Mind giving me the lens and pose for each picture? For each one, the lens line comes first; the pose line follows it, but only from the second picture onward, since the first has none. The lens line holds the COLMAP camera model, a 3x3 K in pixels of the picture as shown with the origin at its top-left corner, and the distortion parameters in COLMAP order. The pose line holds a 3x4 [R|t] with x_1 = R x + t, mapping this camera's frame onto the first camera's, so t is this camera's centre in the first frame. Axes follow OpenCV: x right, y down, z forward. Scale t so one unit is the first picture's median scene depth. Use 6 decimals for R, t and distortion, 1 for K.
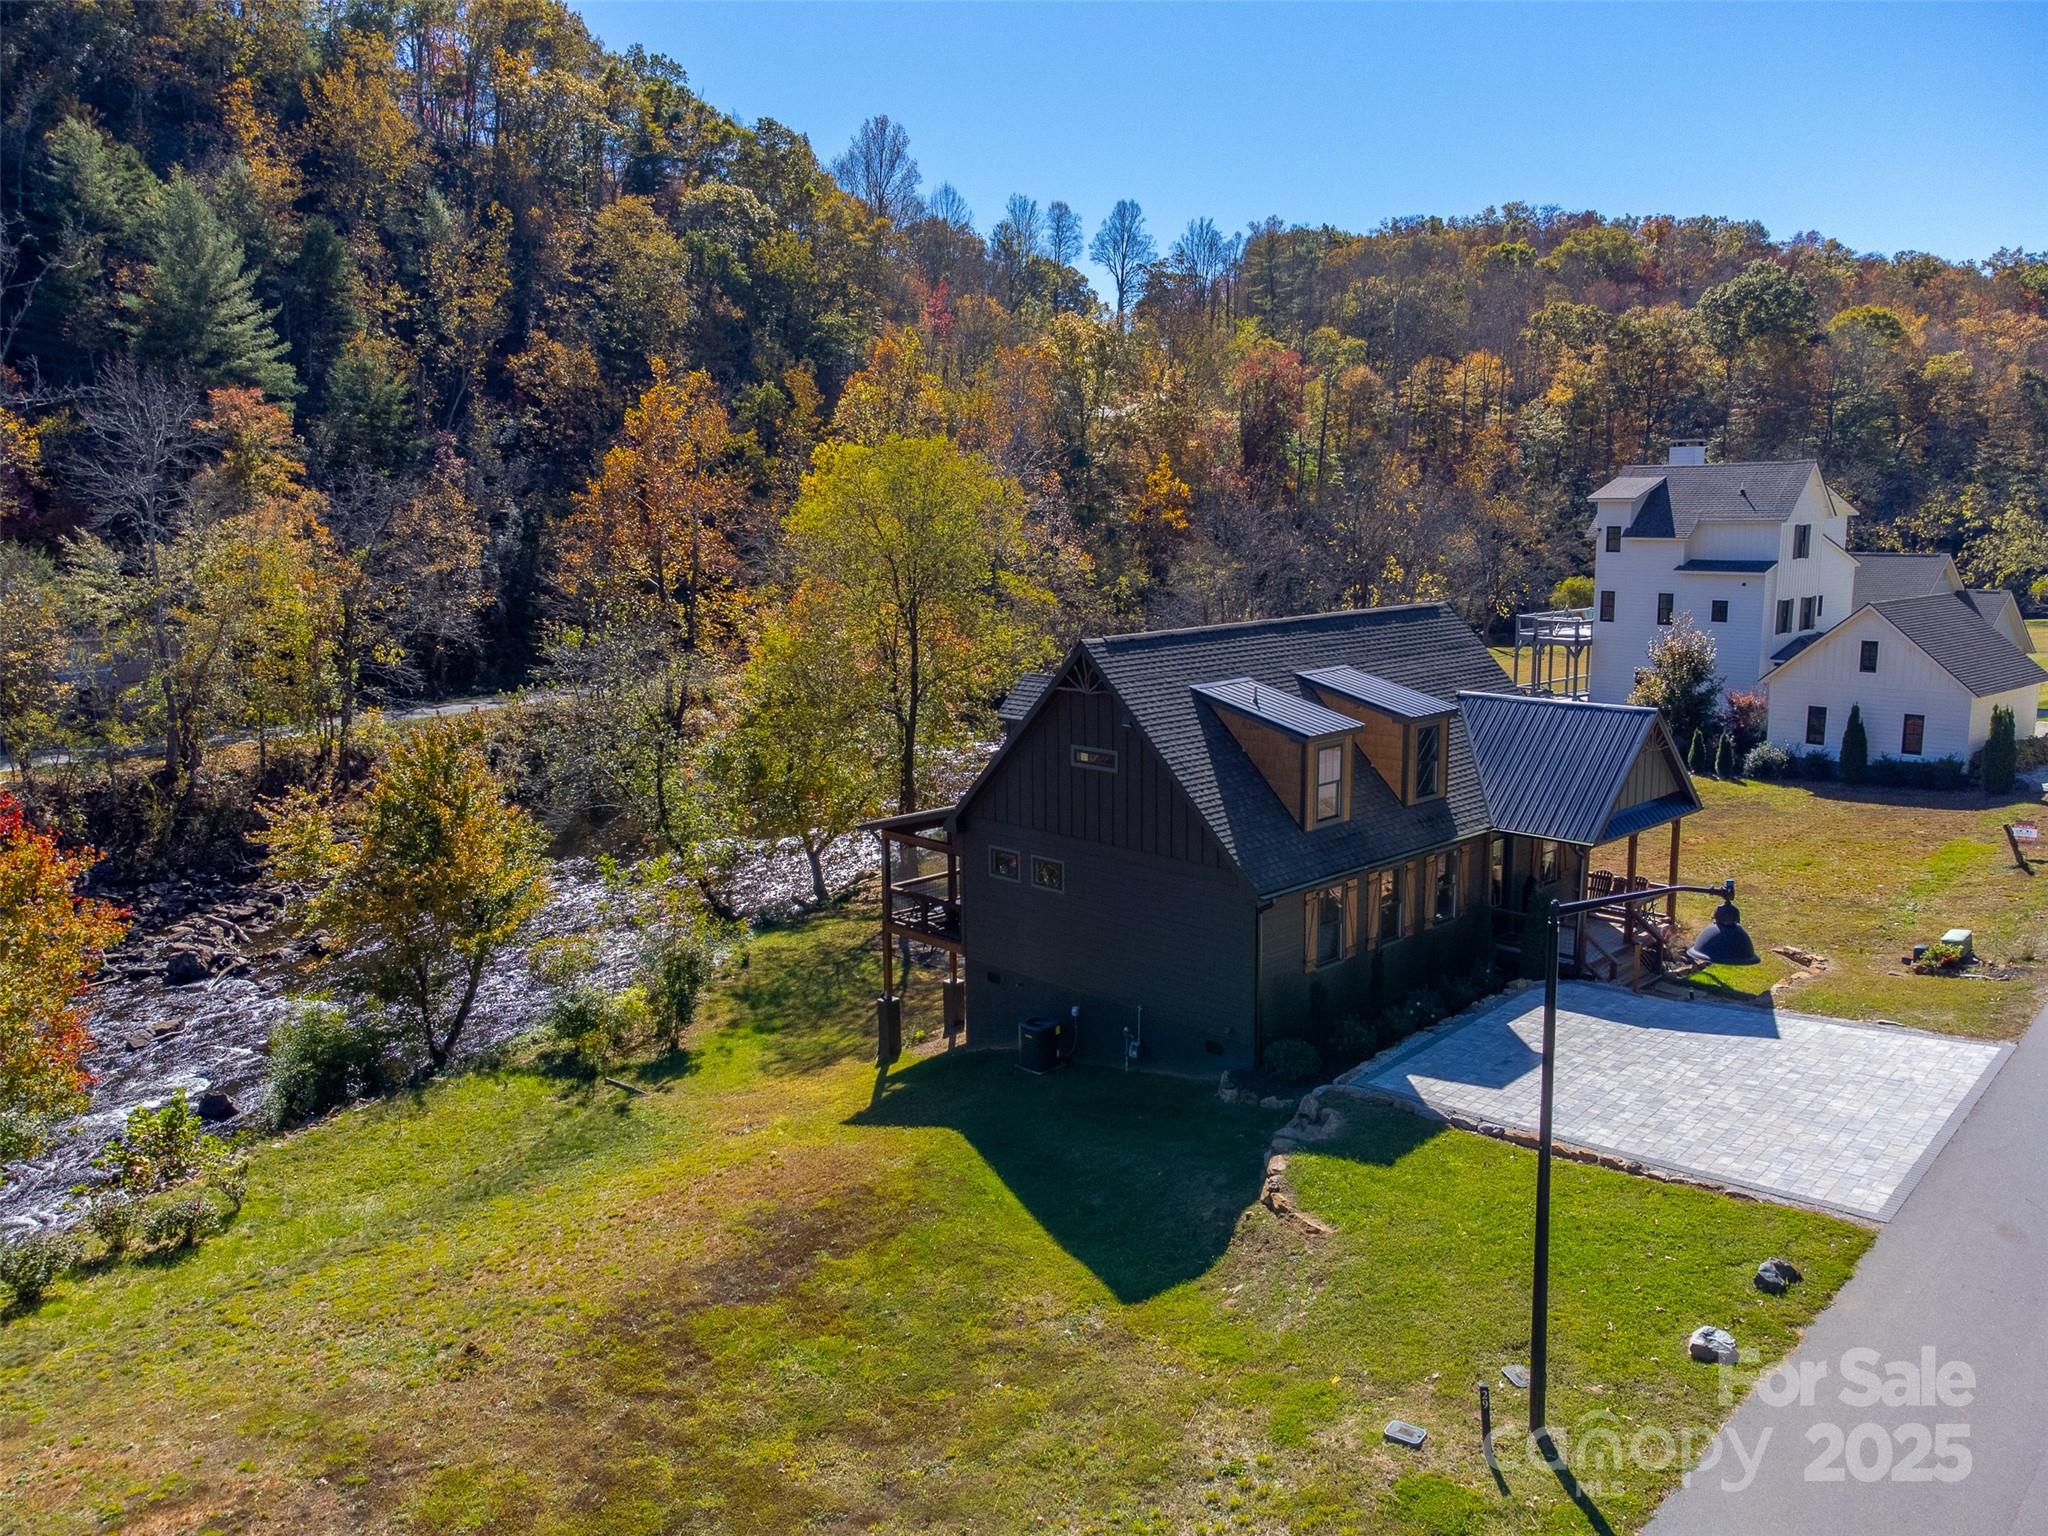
lens RADIAL K [[1518.7, 0, 1024.0], [0, 1518.7, 768.0], [0, 0, 1]] dist [0.062371, -0.130976]
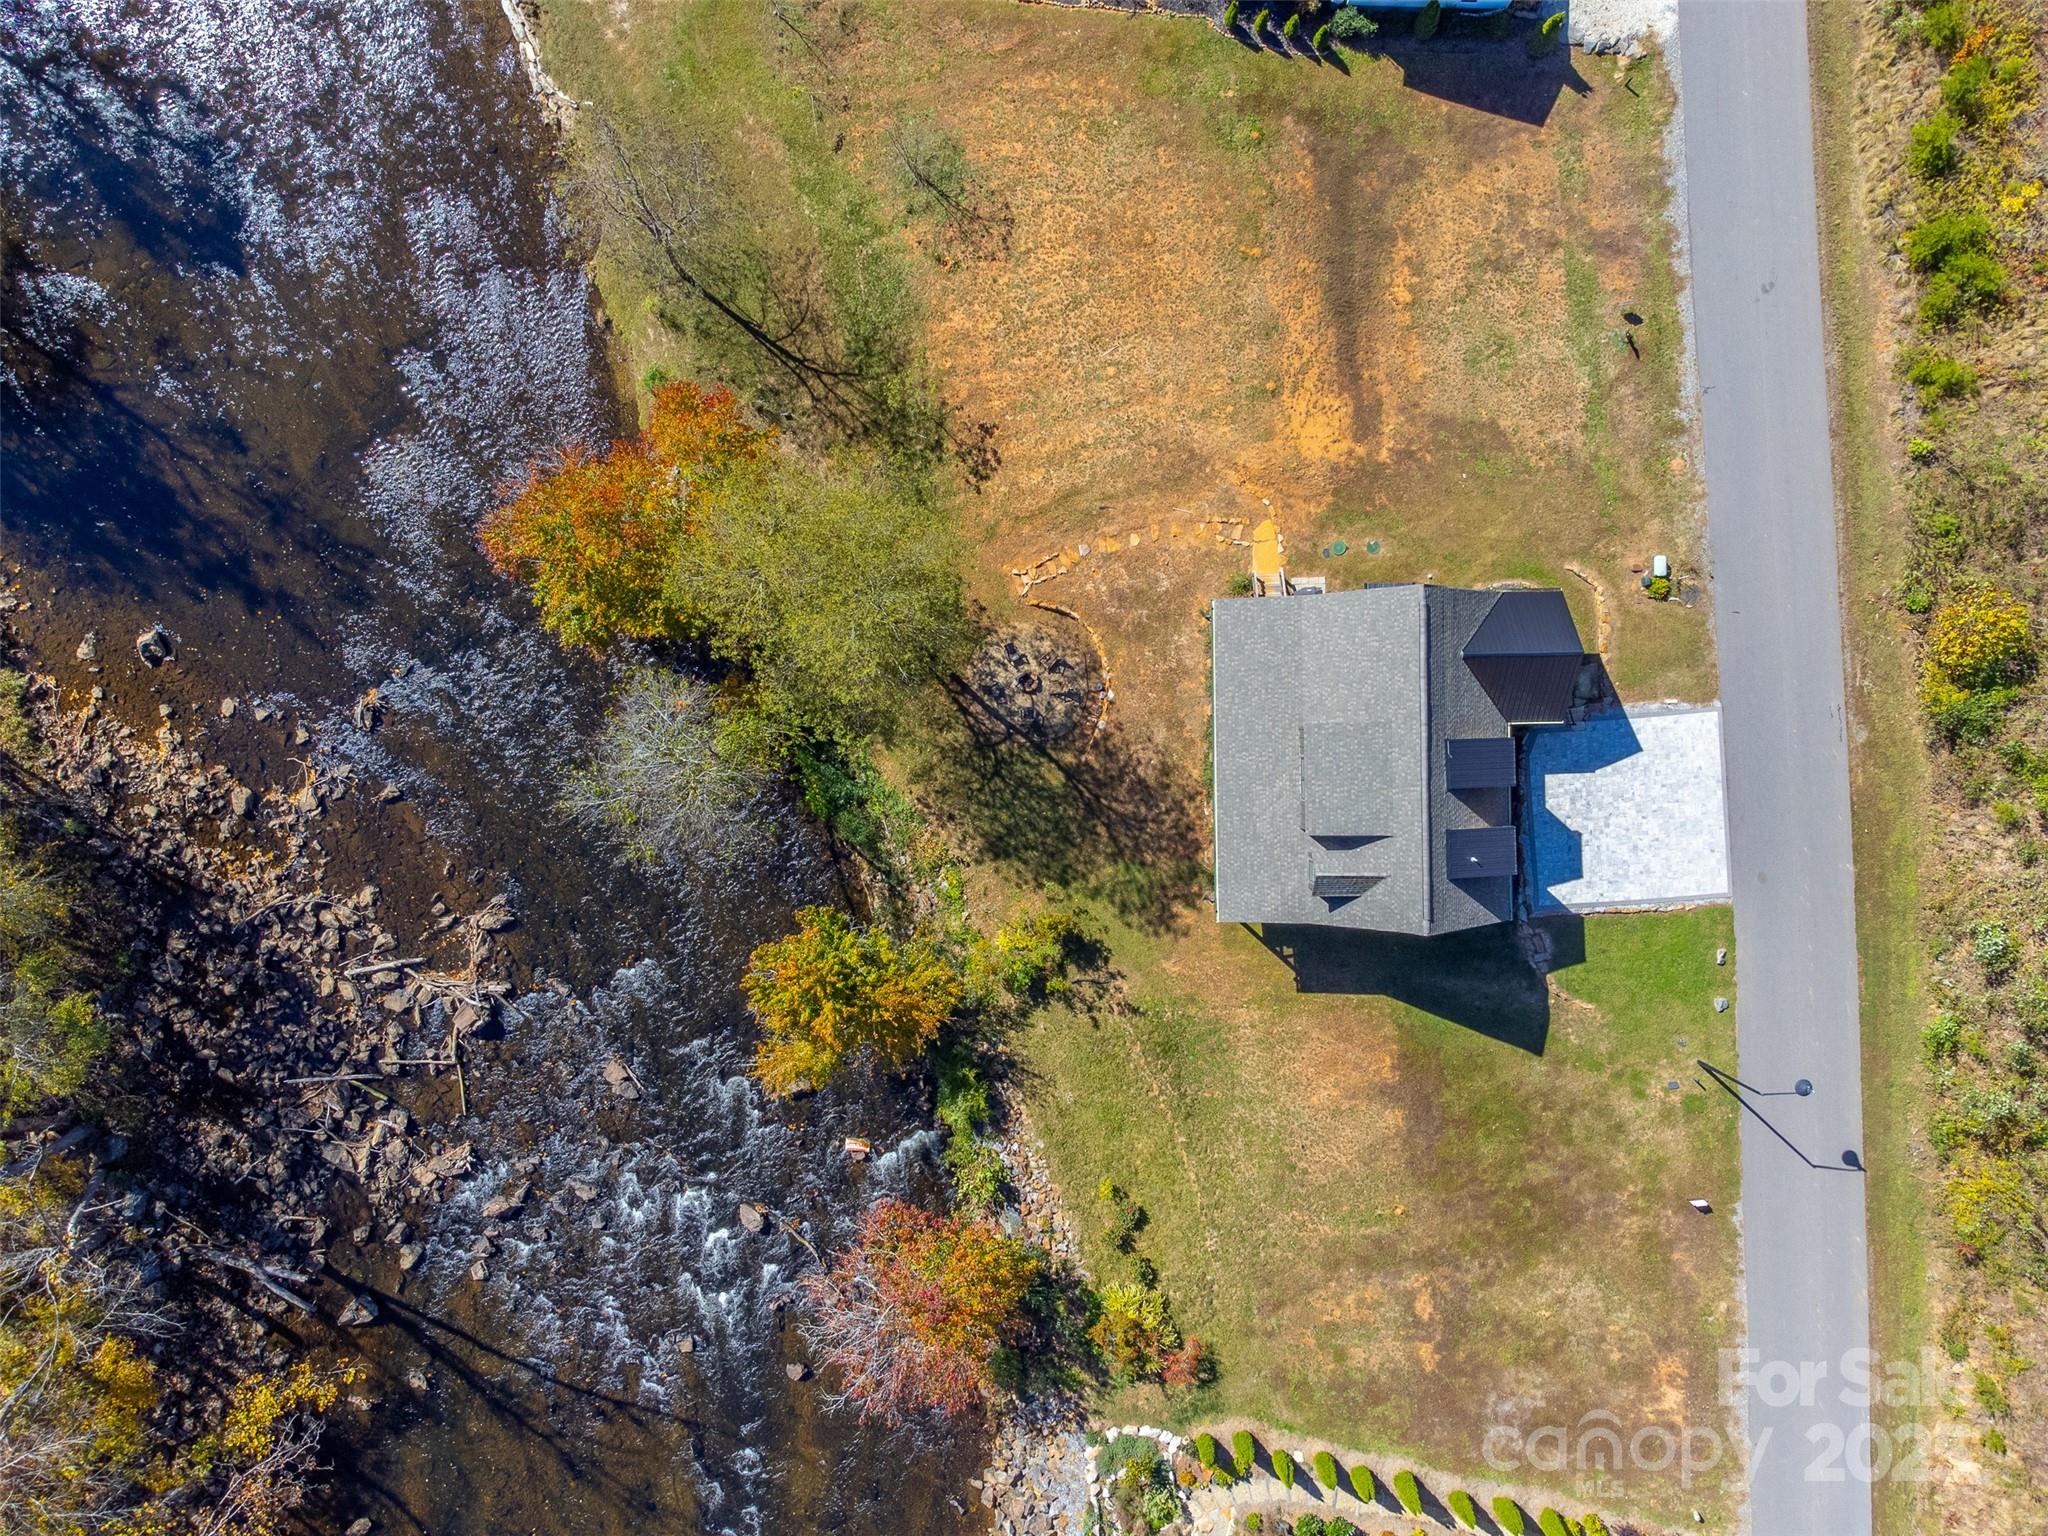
lens RADIAL K [[1518.7, 0, 1024.0], [0, 1518.7, 768.0], [0, 0, 1]] dist [0.062371, -0.130976]
pose [[0.687345, -0.726296, -0.007095, -0.154218], [0.133895, 0.117101, 0.984053, -2.177427], [-0.713883, -0.677334, 0.177736, 1.202299]]
